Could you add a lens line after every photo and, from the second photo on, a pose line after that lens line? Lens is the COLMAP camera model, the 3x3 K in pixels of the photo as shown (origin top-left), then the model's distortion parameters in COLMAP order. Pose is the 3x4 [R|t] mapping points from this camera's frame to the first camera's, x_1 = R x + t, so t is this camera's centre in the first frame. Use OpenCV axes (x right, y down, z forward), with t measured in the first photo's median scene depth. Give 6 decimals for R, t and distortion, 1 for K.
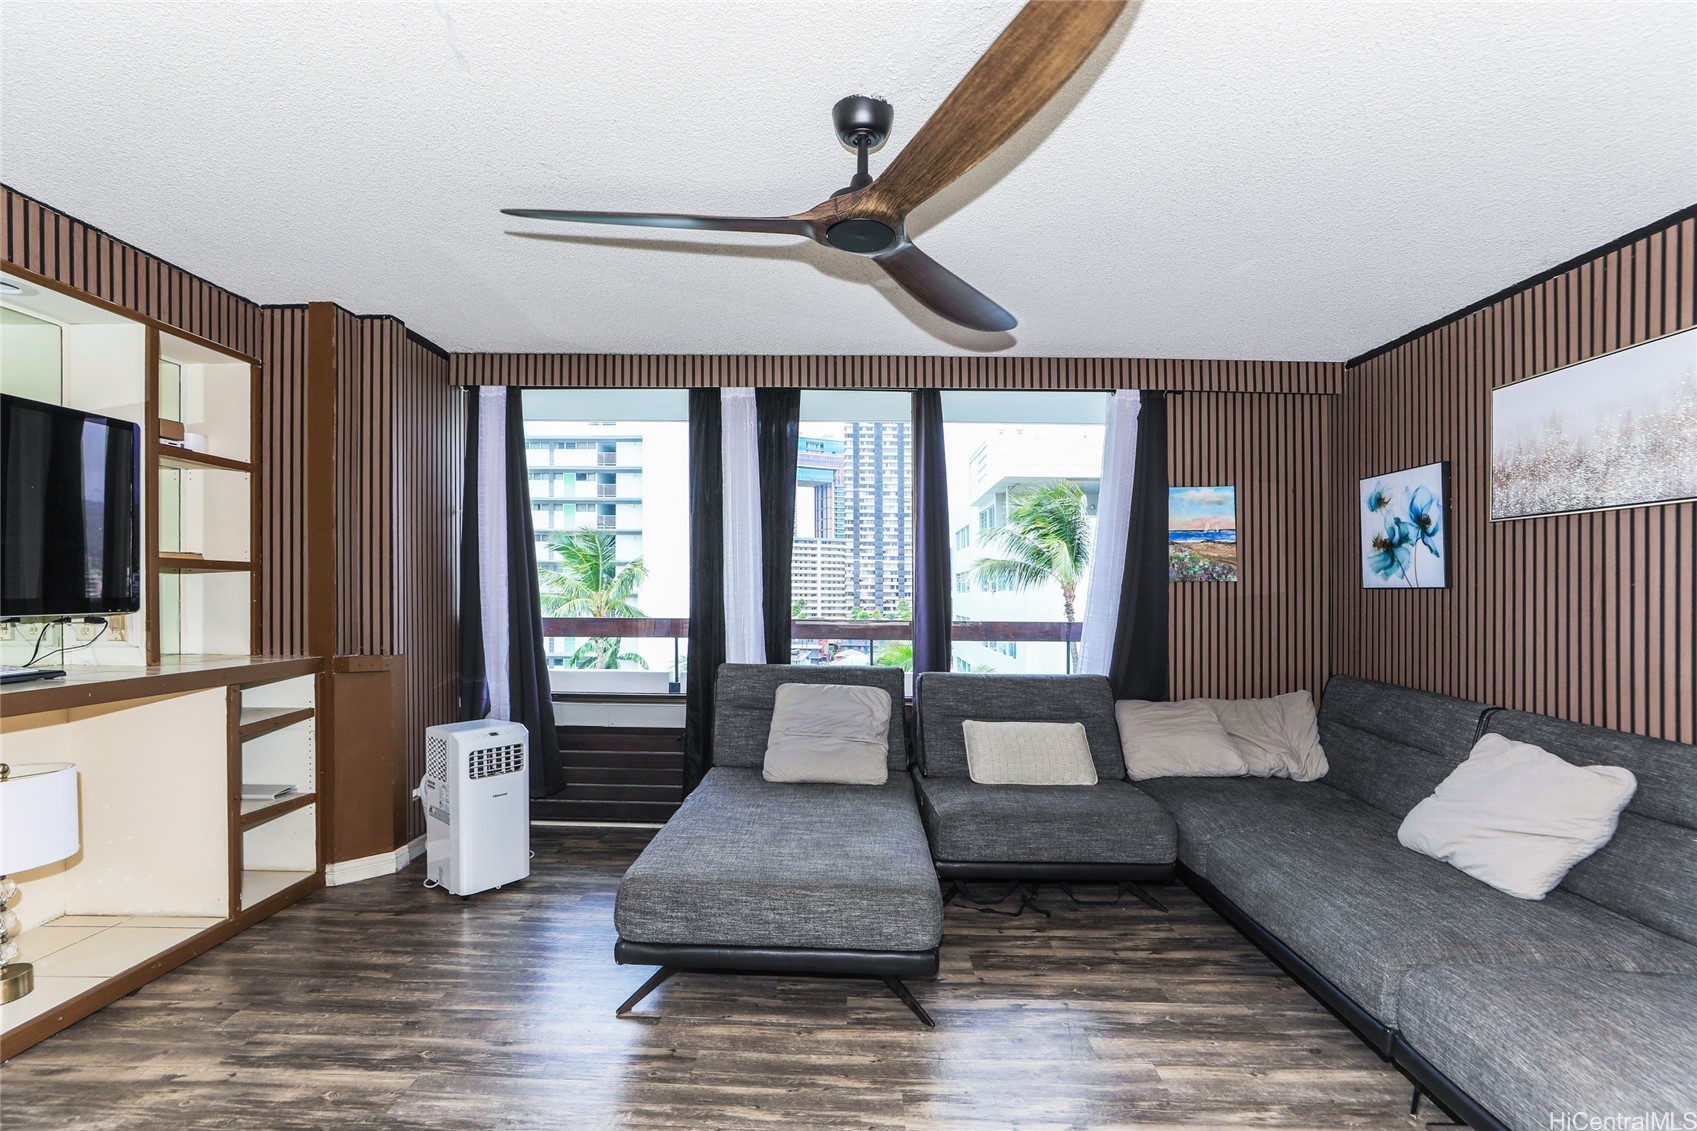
lens RADIAL K [[793.5, 0, 851.3], [0, 793.5, 590.5], [0, 0, 1]] dist [-0.016654, 0.005283]
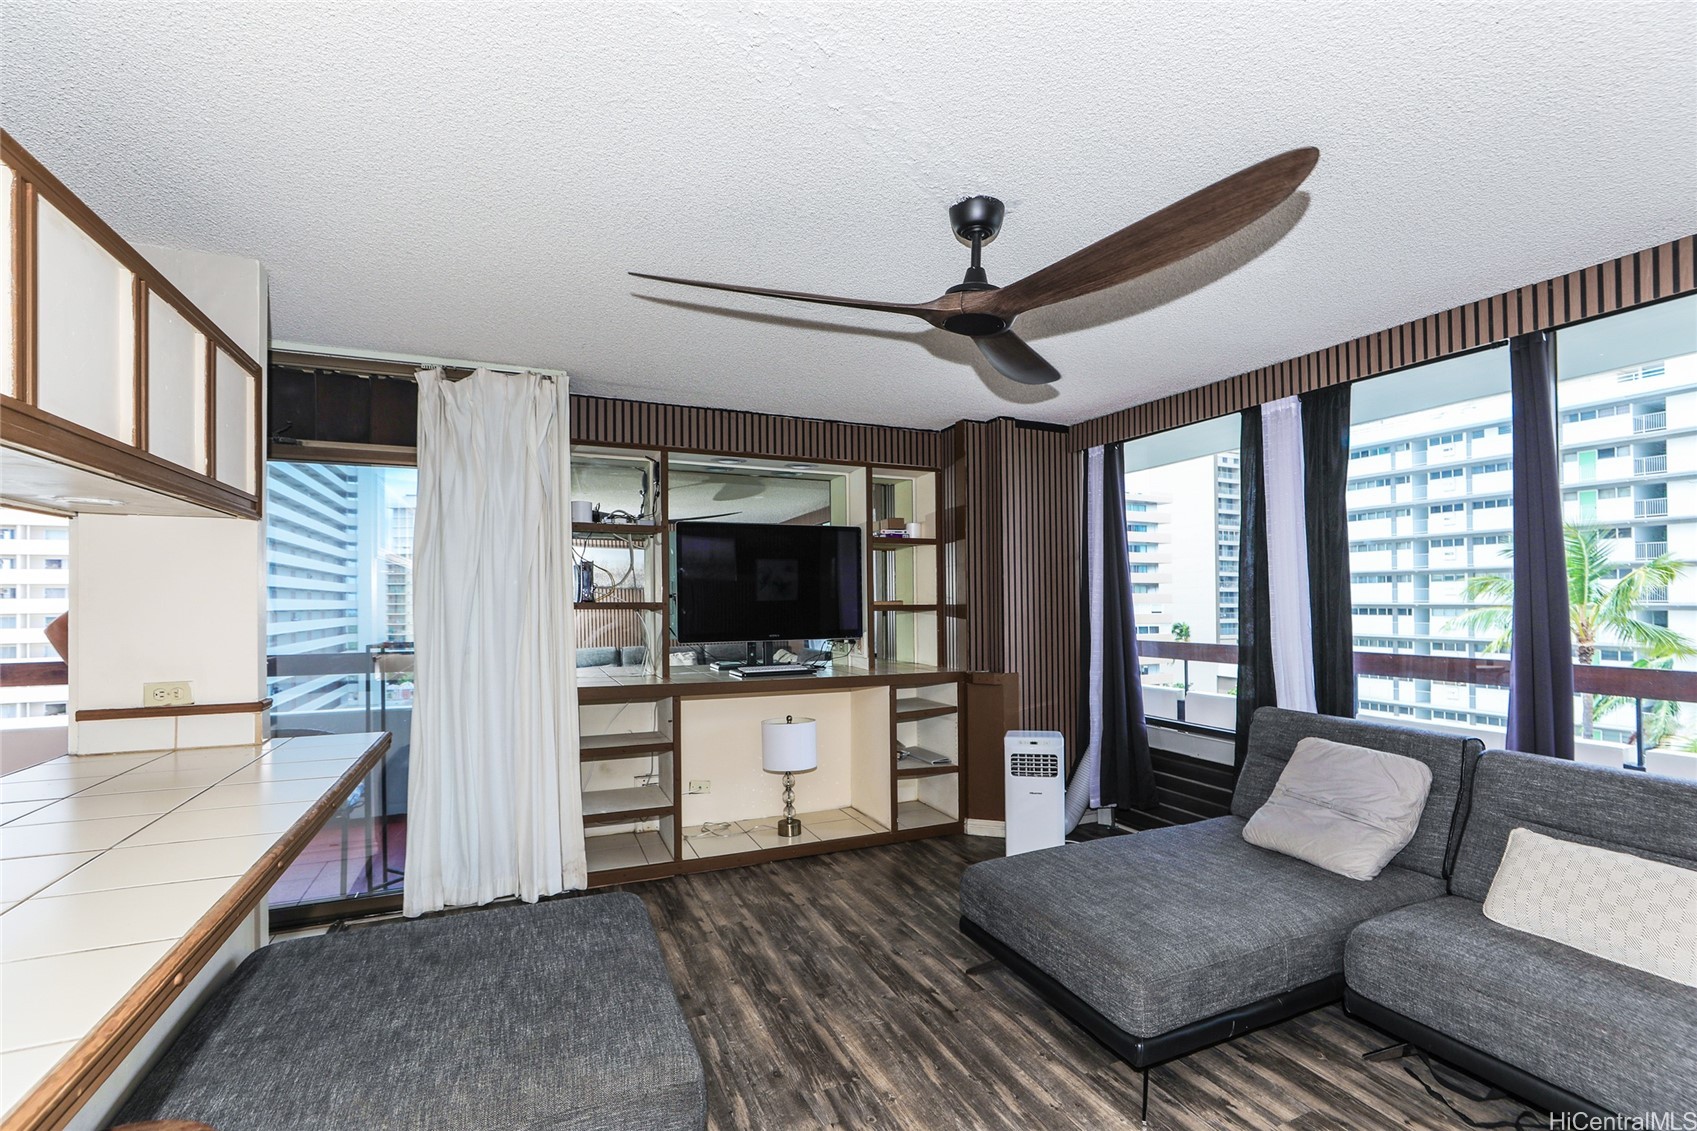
lens RADIAL K [[793.5, 0, 855.9], [0, 793.5, 605.6], [0, 0, 1]] dist [-0.016654, 0.005283]
pose [[0.419438, -0.007220, -0.907755, 0.464727], [0.012020, 0.999925, -0.002399, -0.027347], [0.907704, -0.009905, 0.419493, 0.192186]]
